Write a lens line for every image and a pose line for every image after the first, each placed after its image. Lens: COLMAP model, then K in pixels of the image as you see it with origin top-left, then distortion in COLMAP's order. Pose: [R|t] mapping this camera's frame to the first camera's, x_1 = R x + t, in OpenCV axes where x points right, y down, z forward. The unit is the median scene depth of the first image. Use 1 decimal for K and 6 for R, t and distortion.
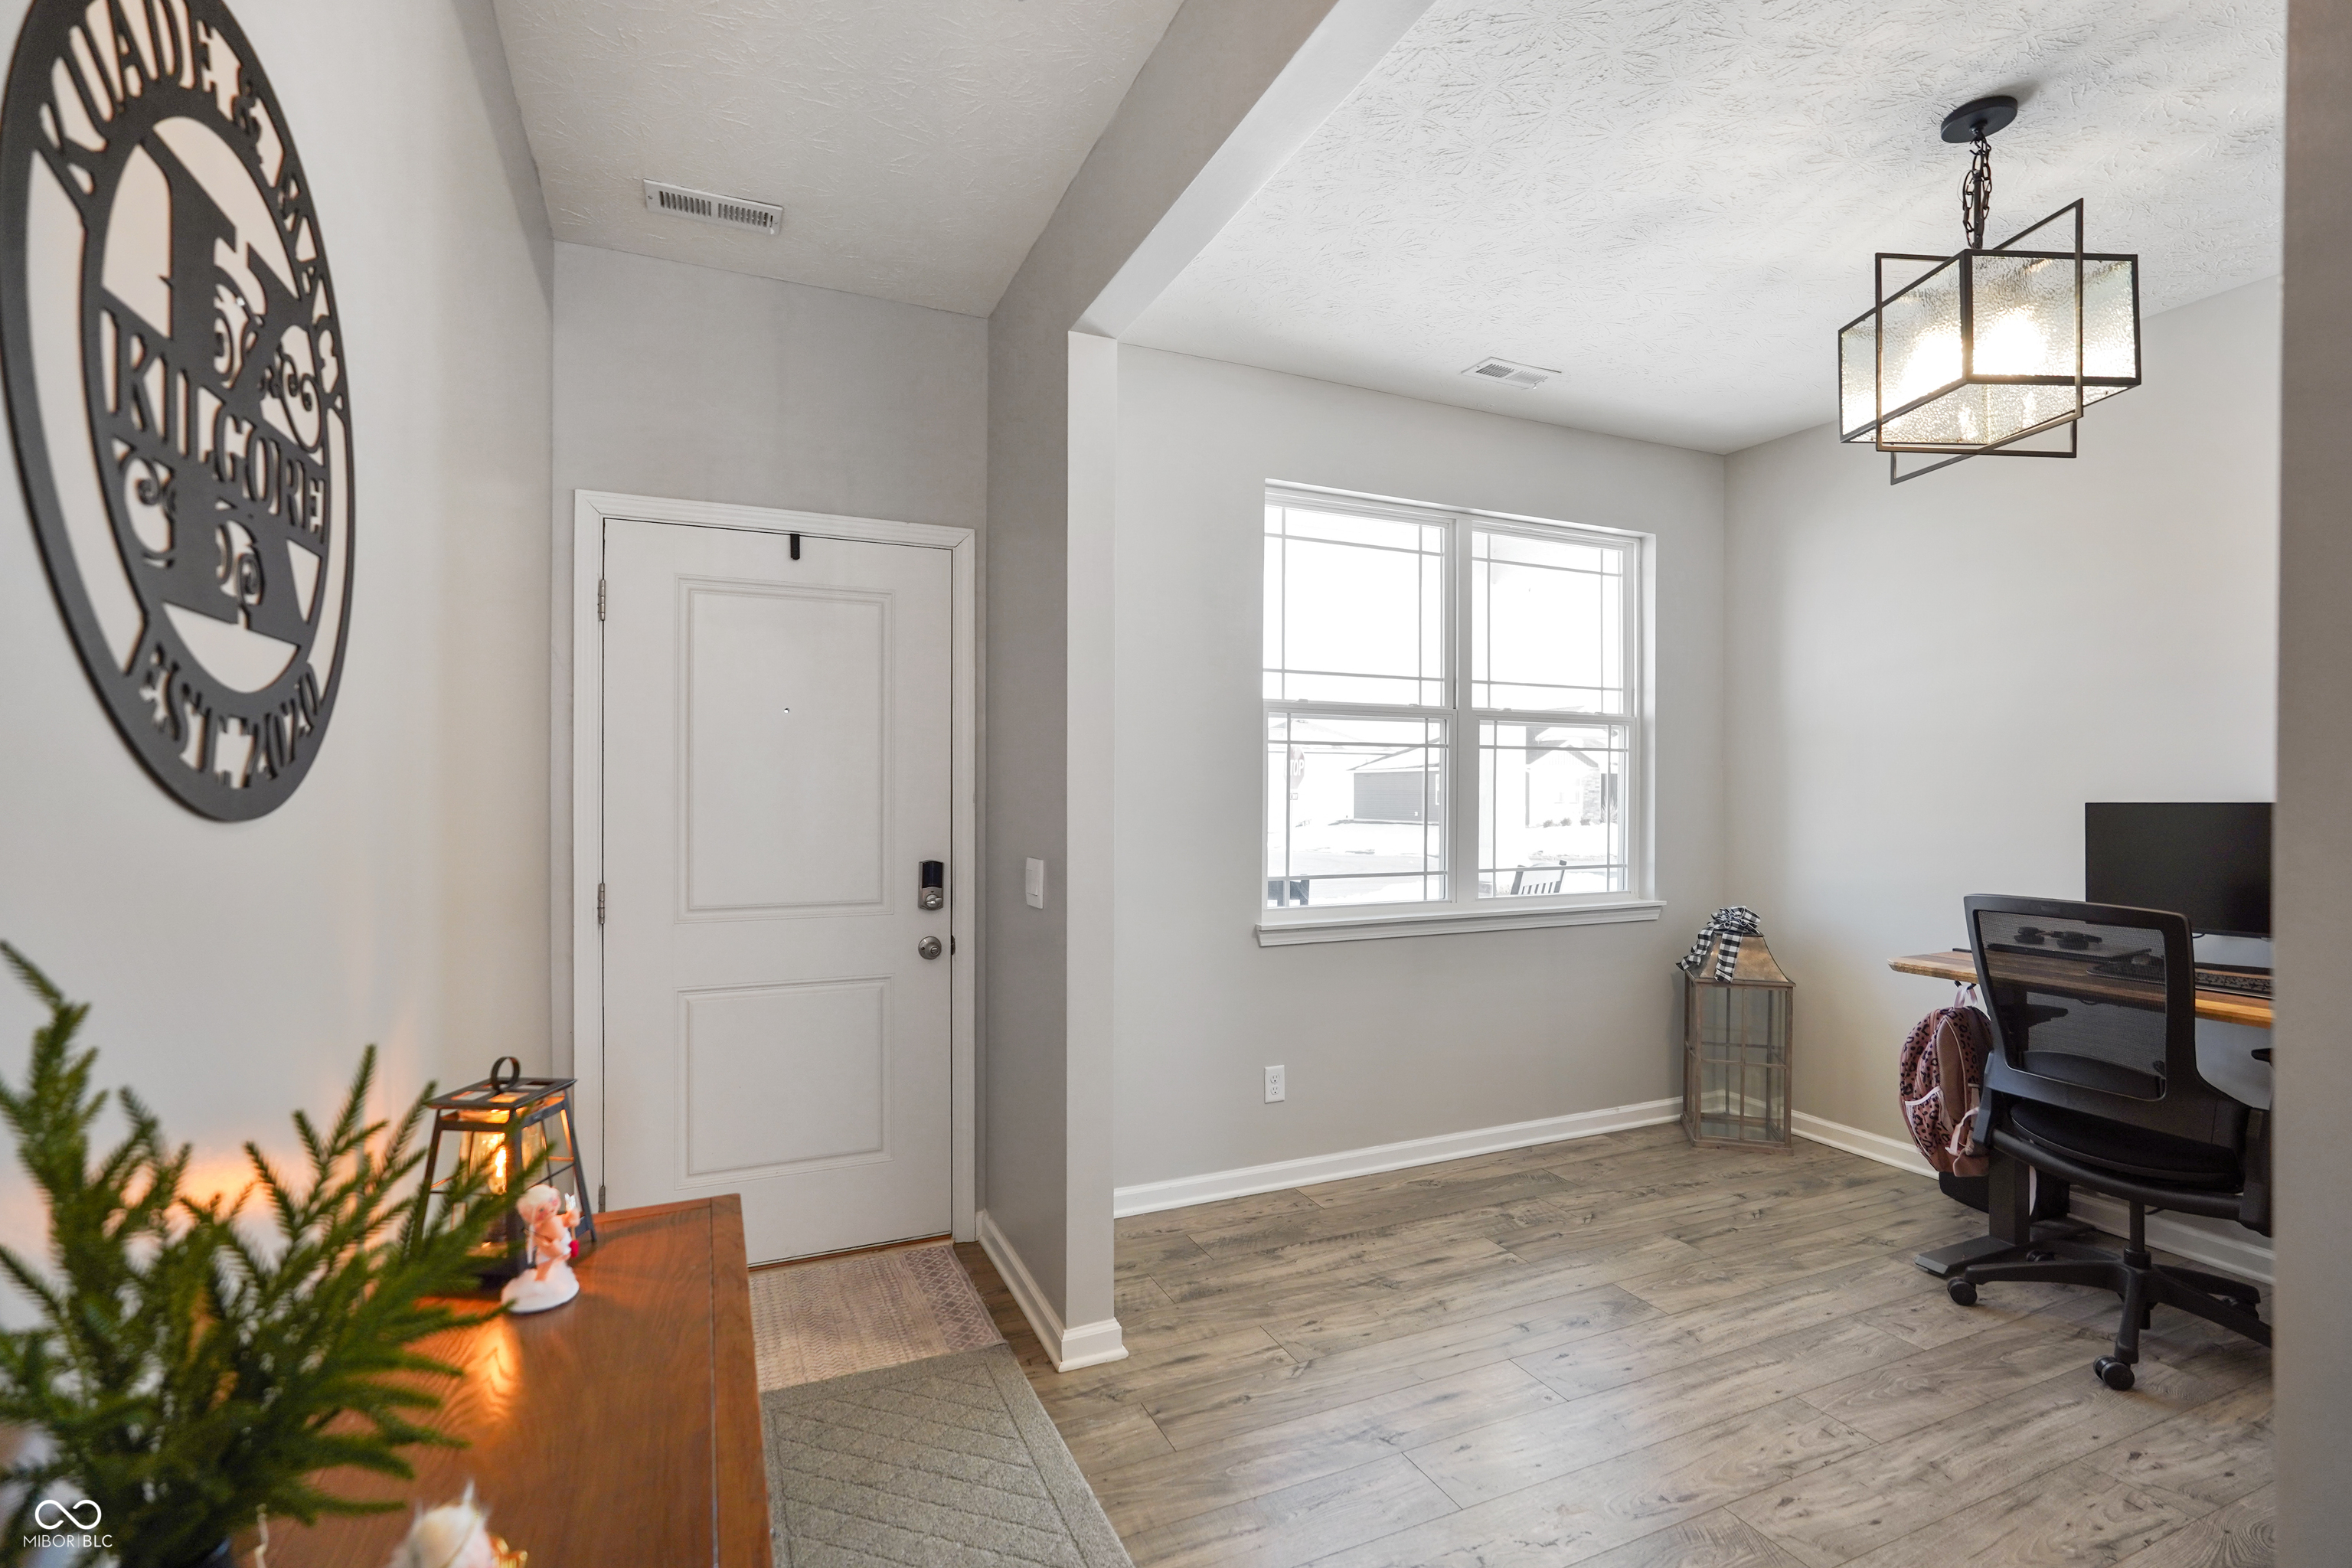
lens RADIAL K [[1072.2, 0, 1211.7], [0, 1072.2, 795.2], [0, 0, 1]] dist [-0.002027, 0.000640]
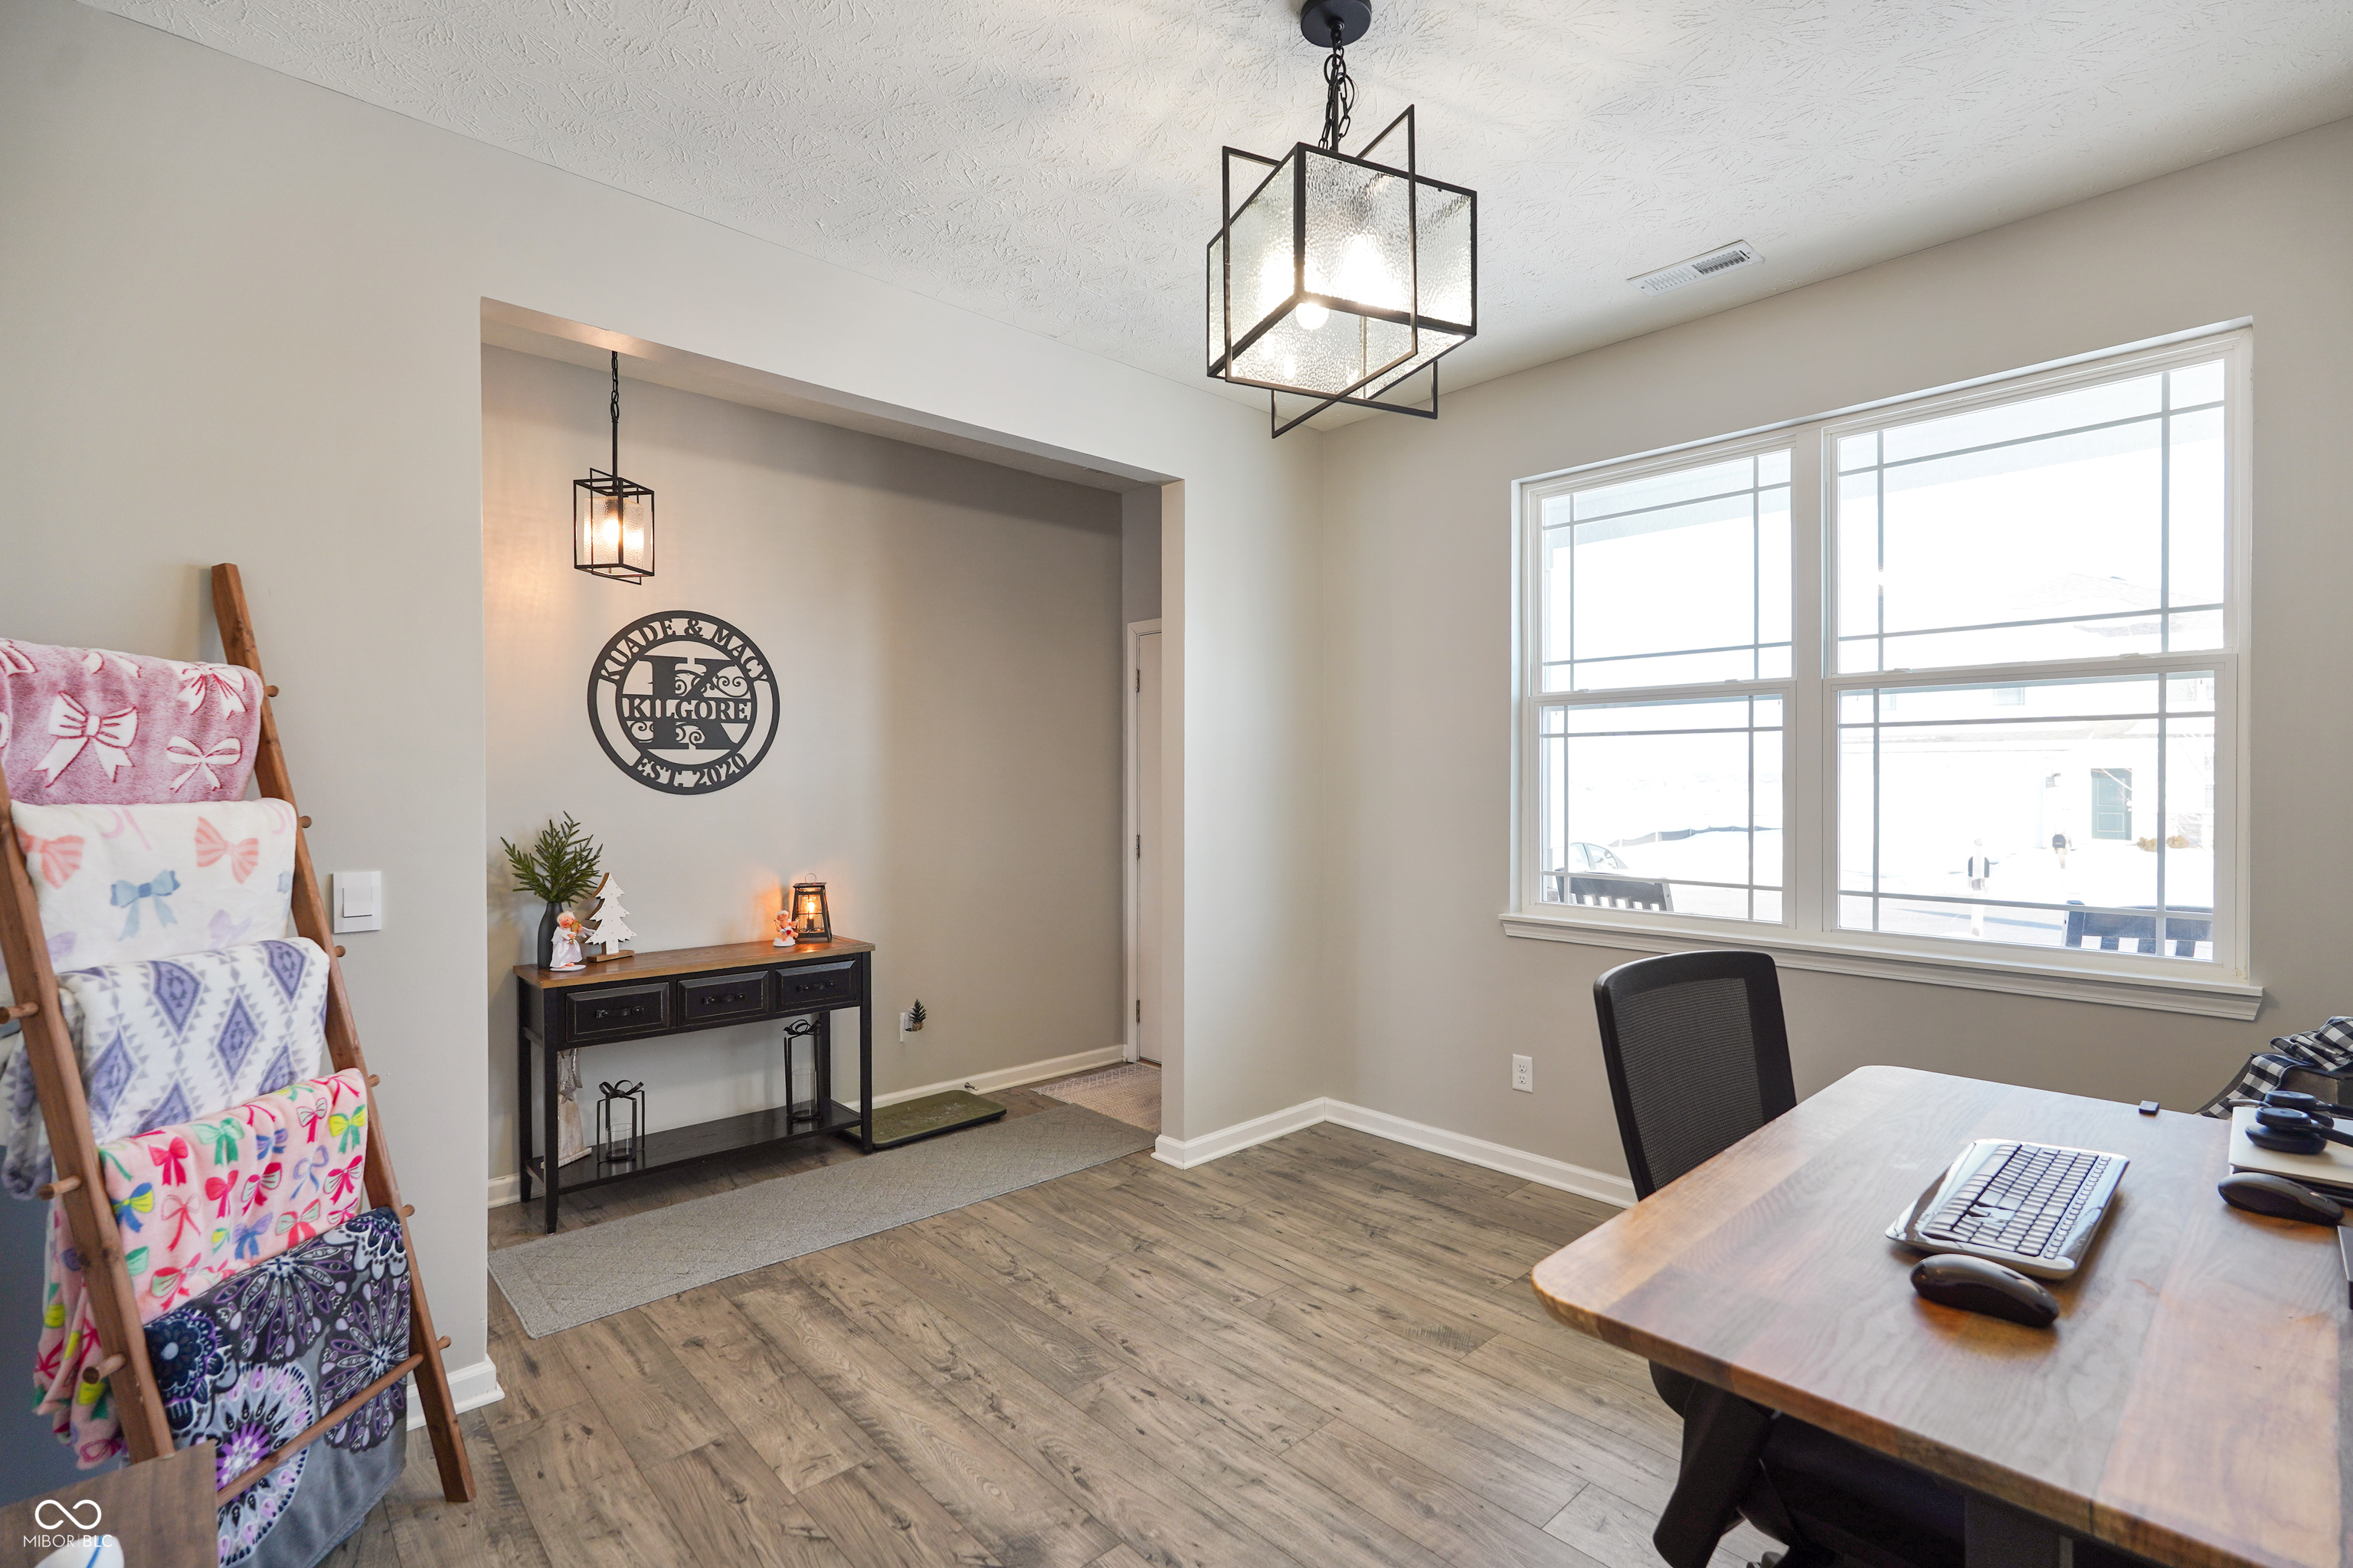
lens RADIAL K [[1091.9, 0, 1171.1], [0, 1091.9, 790.4], [0, 0, 1]] dist [0.002154, 0.000365]
pose [[0.307417, 0.009915, -0.951523, 1.130034], [0.000797, 0.999943, 0.010677, -0.012632], [0.951575, -0.004041, 0.307391, 0.439382]]
